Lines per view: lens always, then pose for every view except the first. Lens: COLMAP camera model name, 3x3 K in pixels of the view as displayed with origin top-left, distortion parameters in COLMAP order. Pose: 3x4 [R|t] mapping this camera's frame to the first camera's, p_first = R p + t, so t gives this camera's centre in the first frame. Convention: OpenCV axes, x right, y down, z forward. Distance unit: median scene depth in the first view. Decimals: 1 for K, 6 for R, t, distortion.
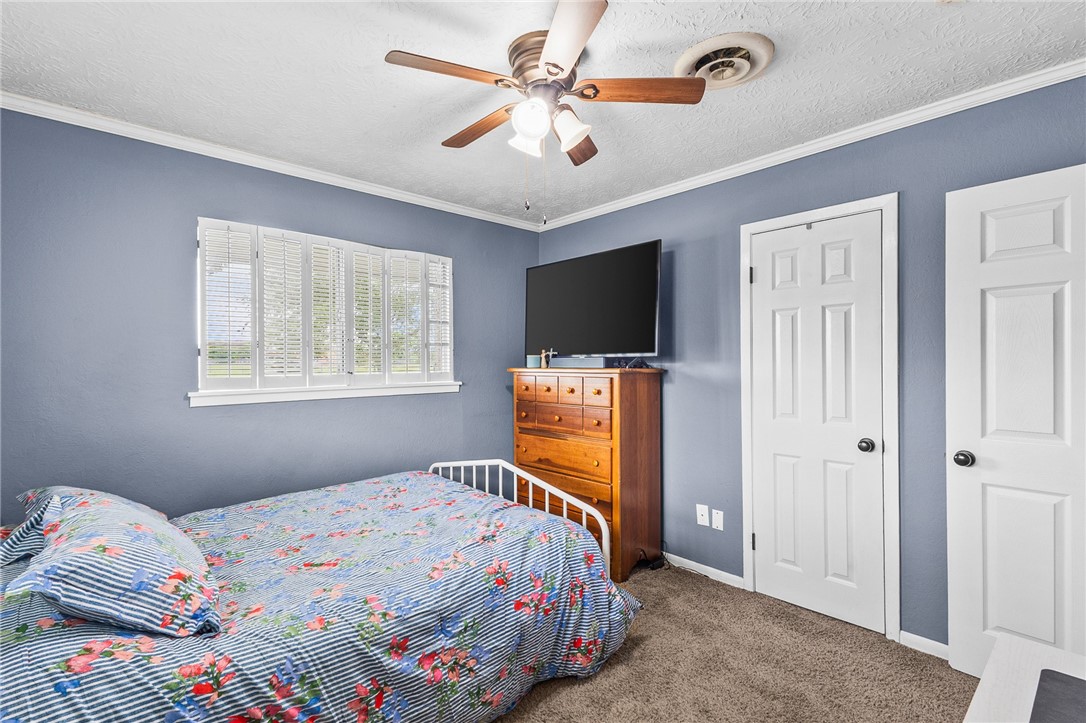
lens RADIAL K [[502.9, 0, 538.6], [0, 502.9, 355.9], [0, 0, 1]] dist [0.014285, -0.001745]
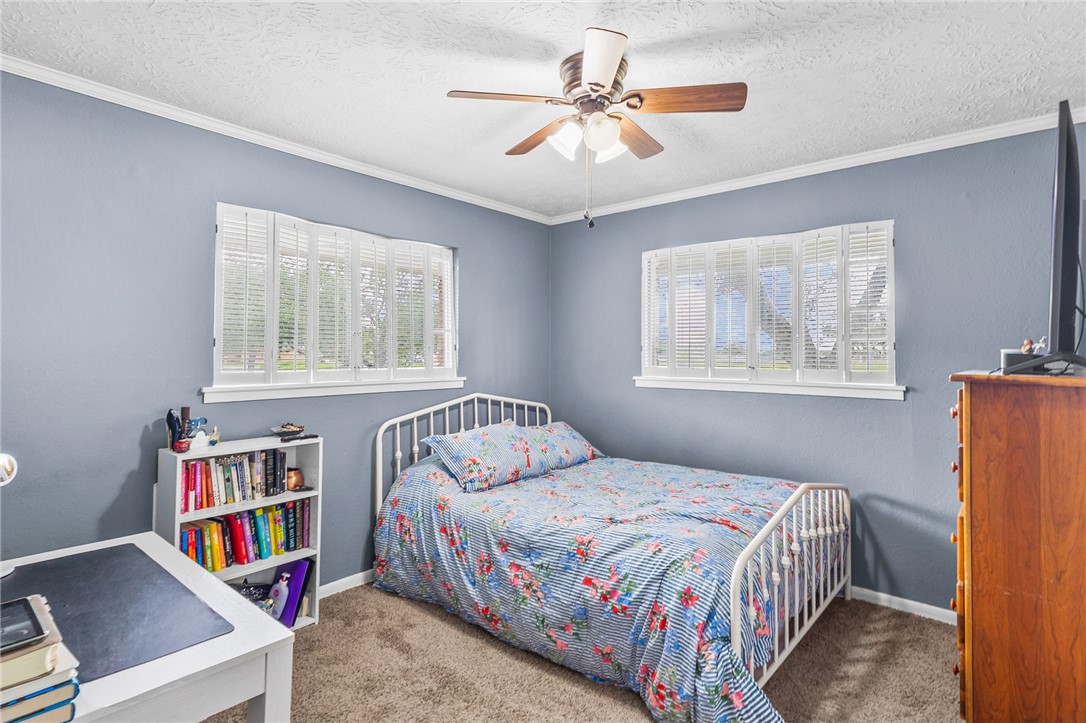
lens RADIAL K [[547.0, 0, 539.3], [0, 547.0, 345.7], [0, 0, 1]] dist [0.023281, -0.001294]
pose [[0.122174, -0.010286, -0.992455, 1.127003], [0.000218, 0.999947, -0.010336, 0.001862], [0.992509, 0.001046, 0.122170, 0.759003]]
